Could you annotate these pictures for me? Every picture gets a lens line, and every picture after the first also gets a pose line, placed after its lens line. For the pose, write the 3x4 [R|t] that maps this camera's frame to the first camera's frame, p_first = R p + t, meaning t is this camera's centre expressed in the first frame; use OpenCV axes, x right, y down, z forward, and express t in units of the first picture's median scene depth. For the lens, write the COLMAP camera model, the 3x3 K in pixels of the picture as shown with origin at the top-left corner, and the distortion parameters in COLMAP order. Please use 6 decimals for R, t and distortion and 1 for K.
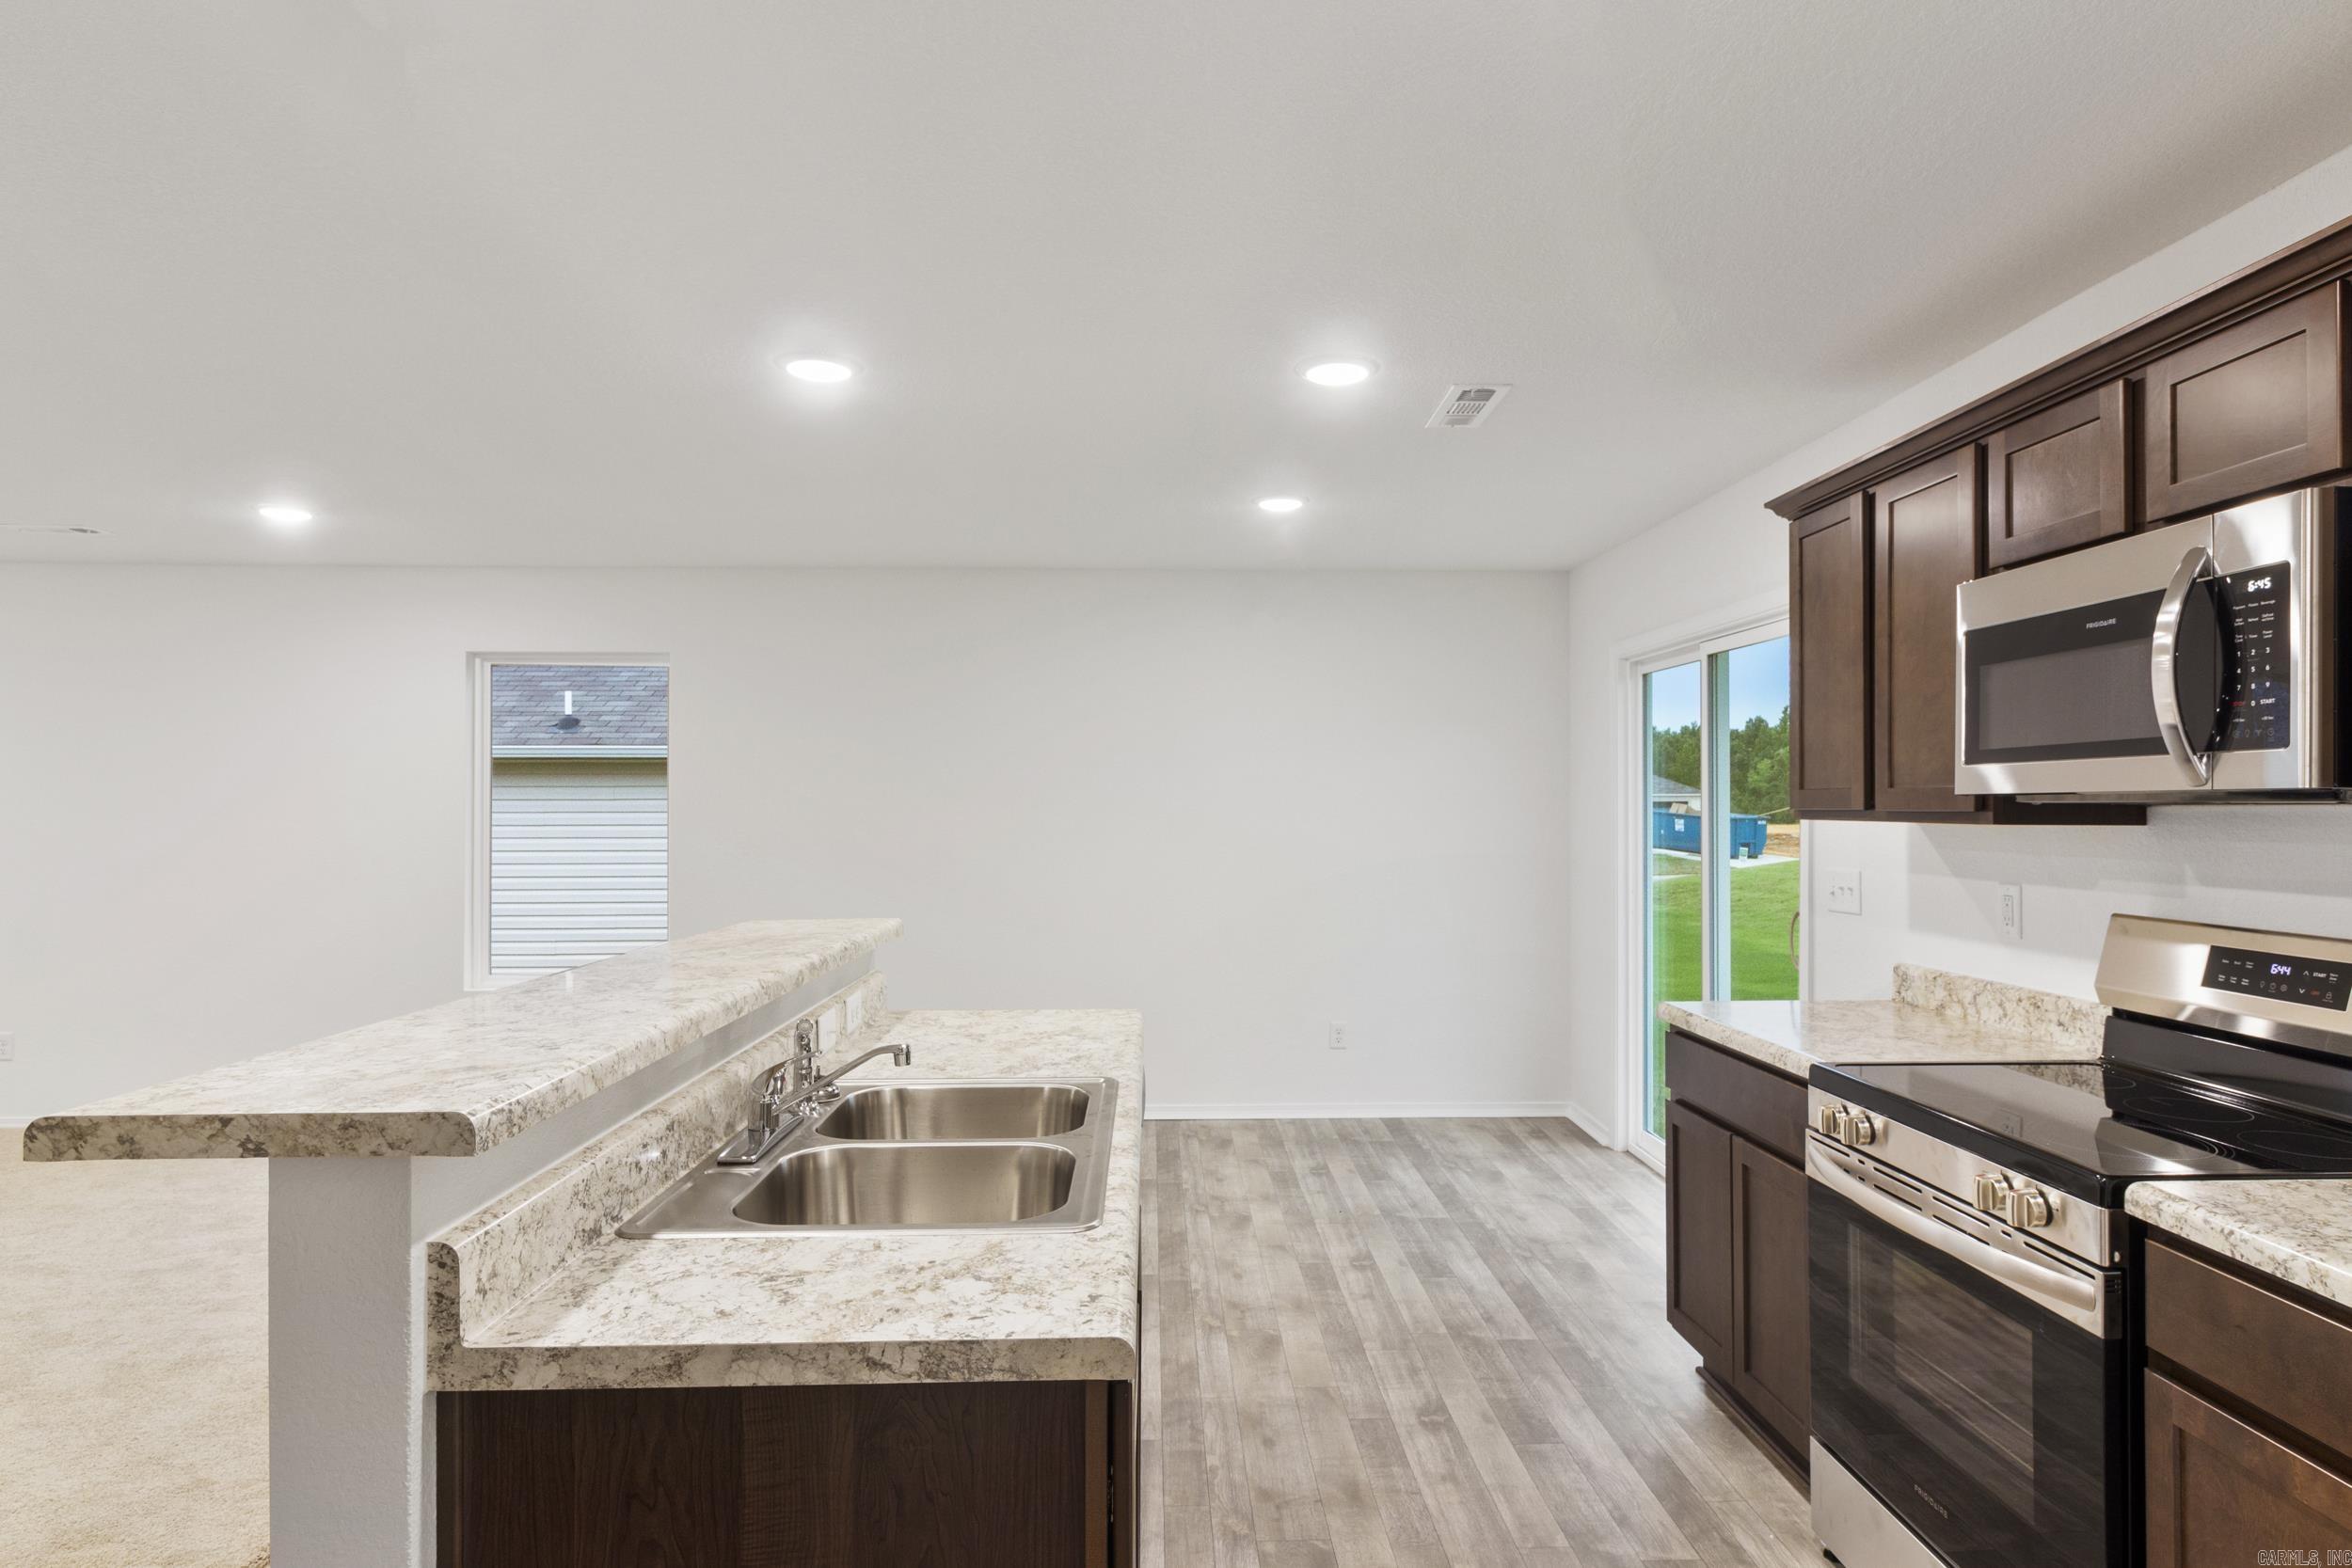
lens RADIAL K [[1294.6, 0, 1195.3], [0, 1294.6, 809.8], [0, 0, 1]] dist [0.001348, 0.000067]
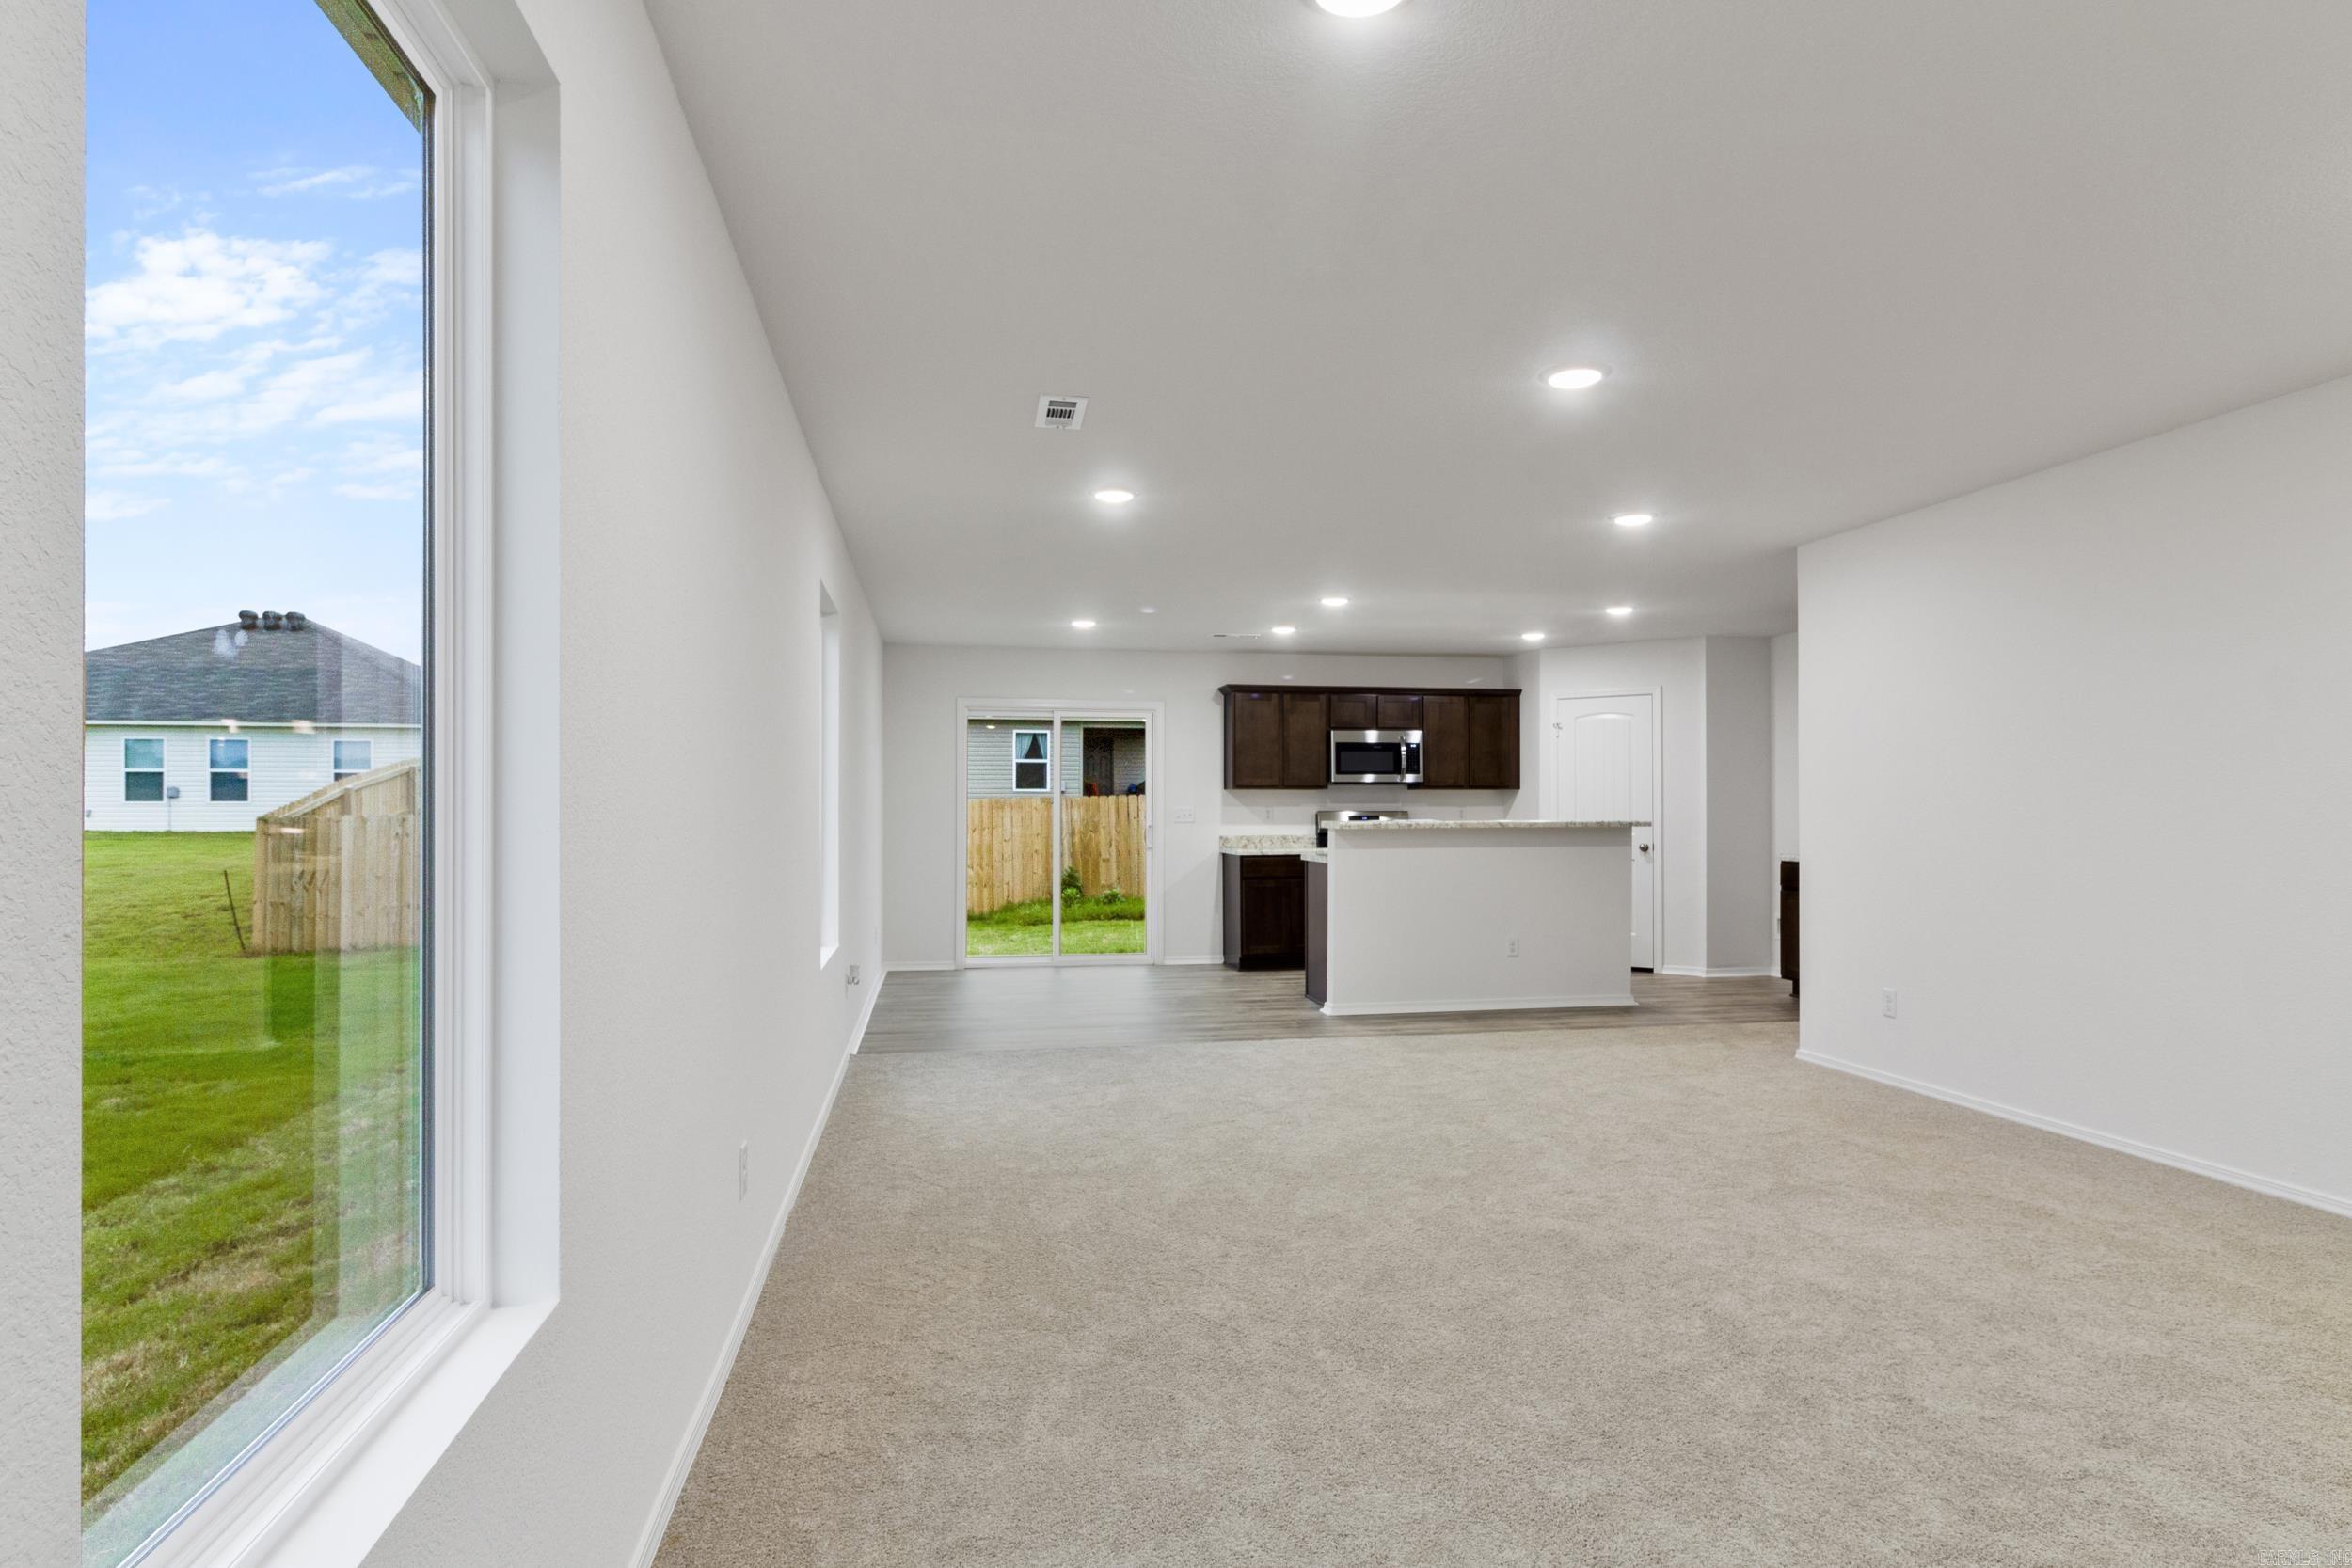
lens RADIAL K [[1294.6, 0, 1195.3], [0, 1294.6, 809.8], [0, 0, 1]] dist [0.001348, 0.000067]
pose [[-0.153320, 0.003995, 0.988169, -3.619532], [0.004828, 0.999983, -0.003294, 0.094254], [-0.988165, 0.004266, -0.153337, 2.190633]]
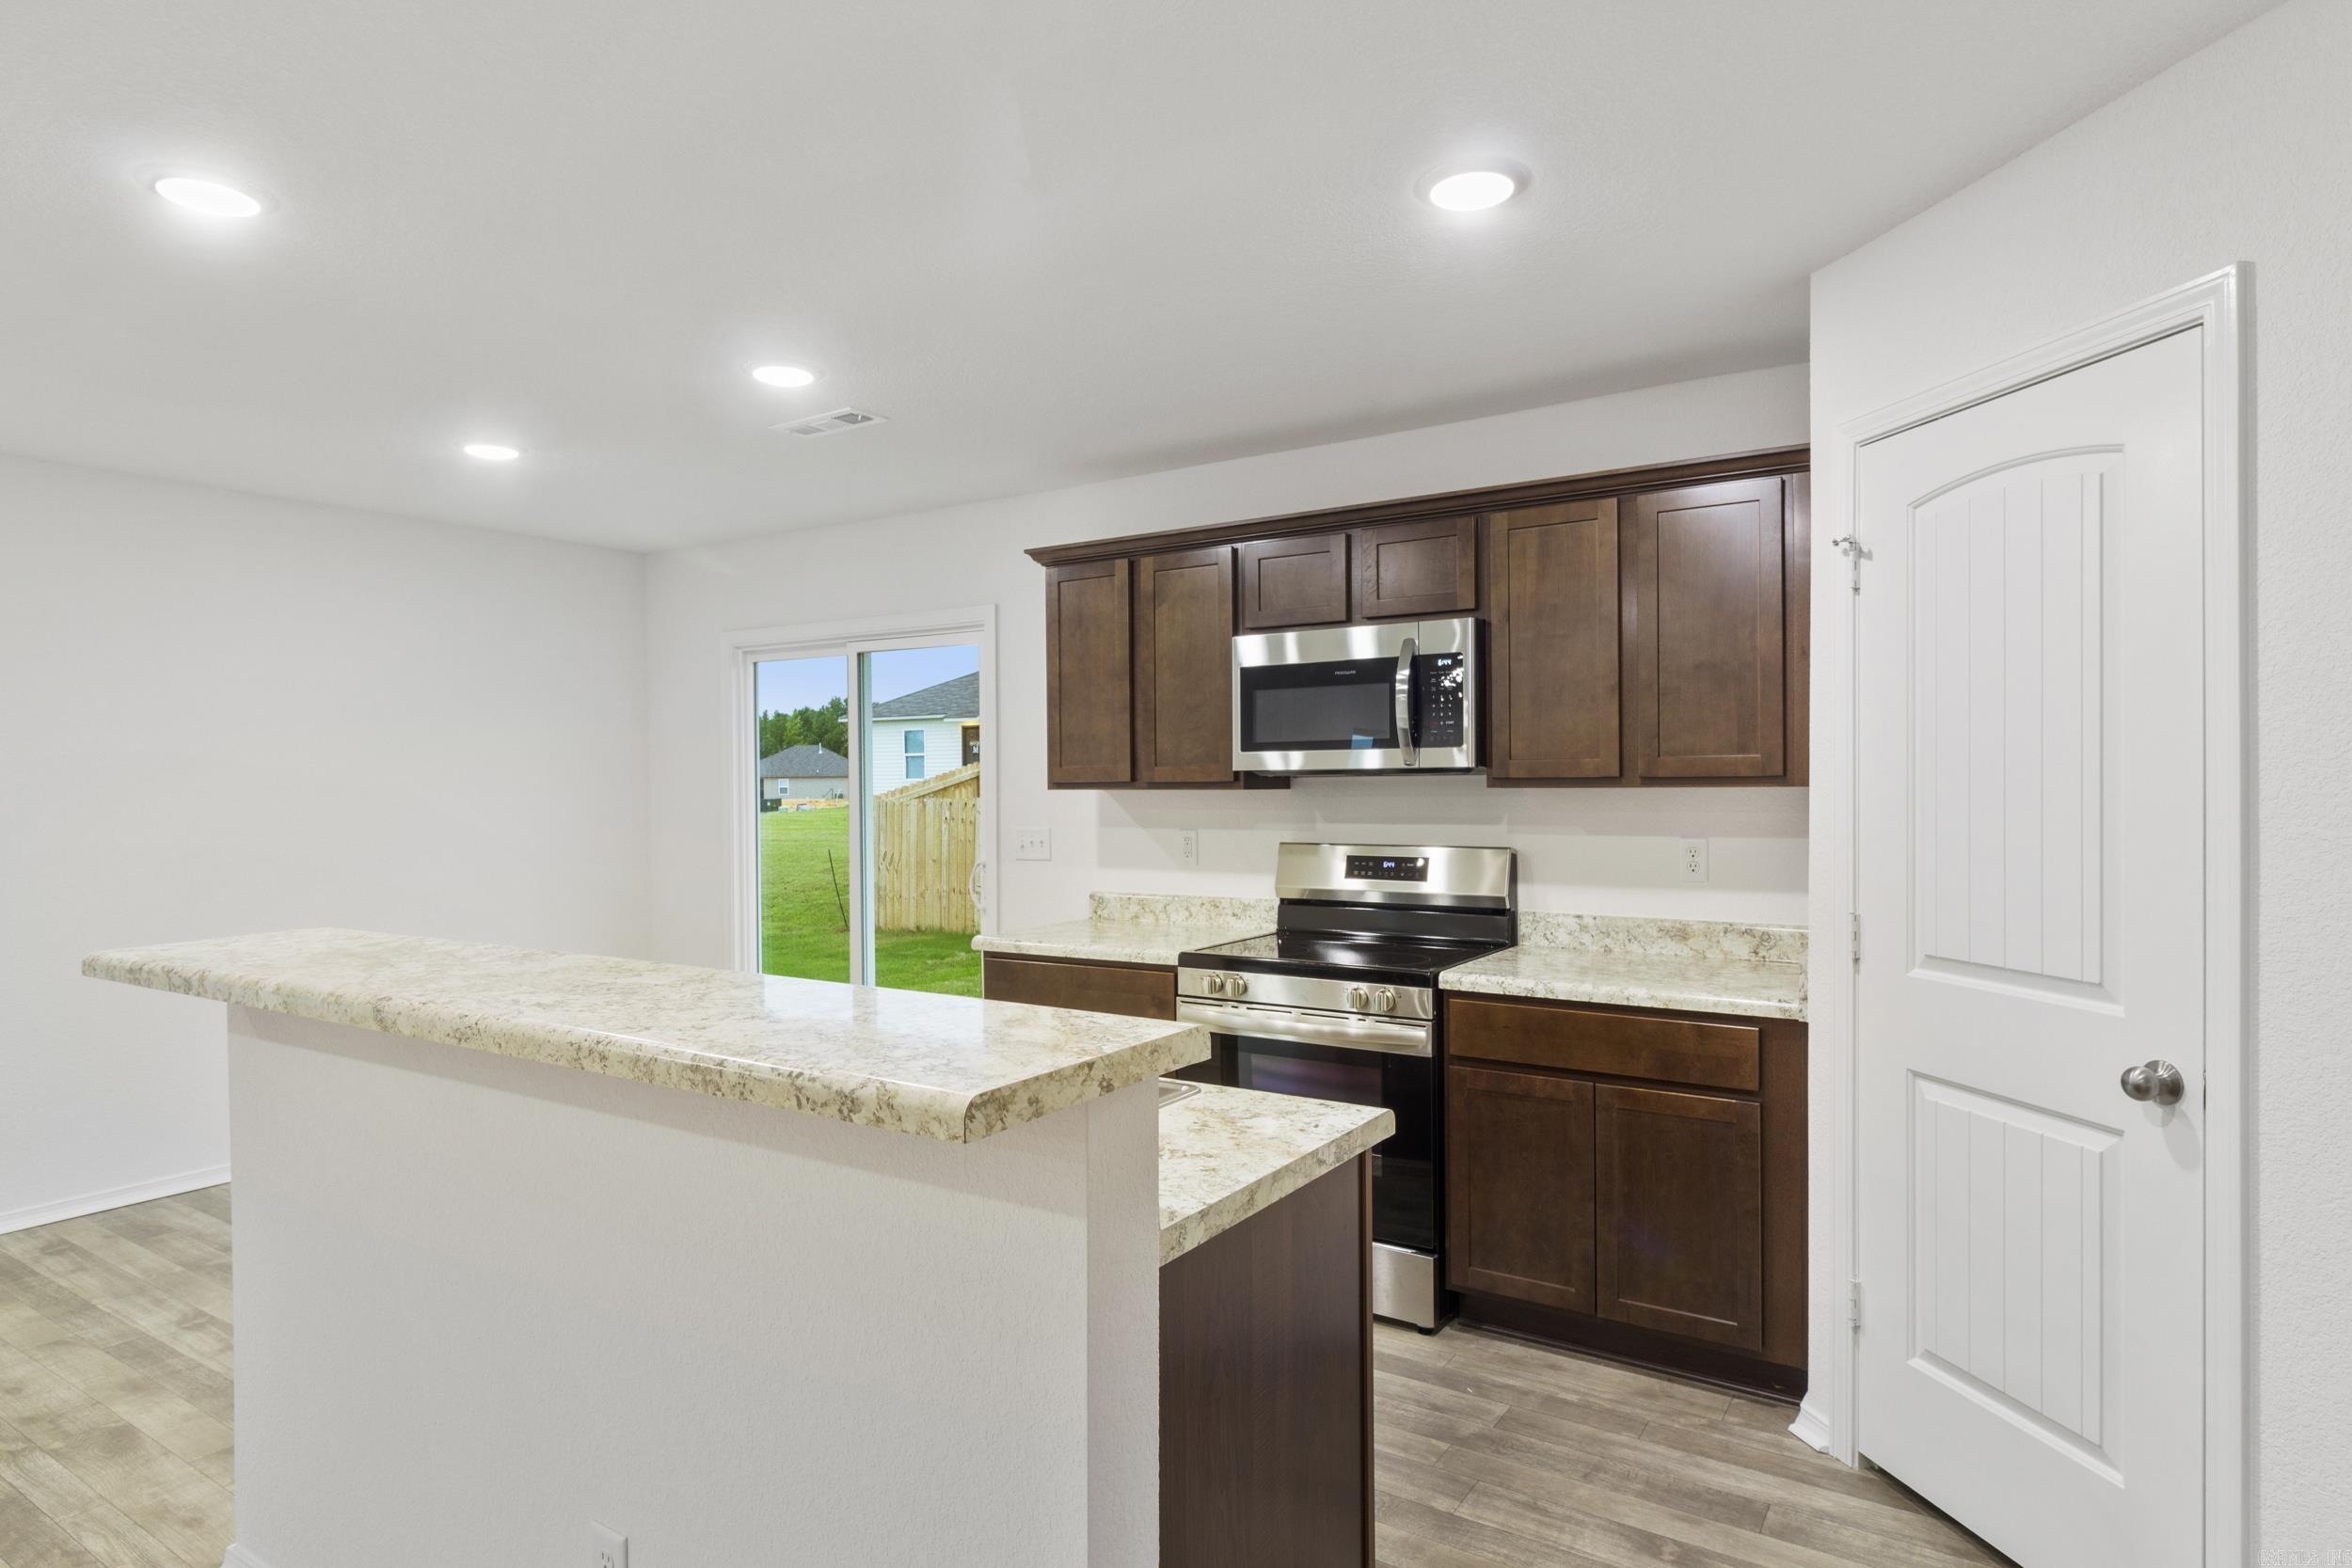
lens RADIAL K [[1294.6, 0, 1195.3], [0, 1294.6, 809.8], [0, 0, 1]] dist [0.001348, 0.000067]
pose [[0.570847, -0.023947, 0.820707, -0.774601], [0.011892, 0.999711, 0.020898, 0.002117], [-0.820971, -0.002169, 0.570966, 0.150808]]
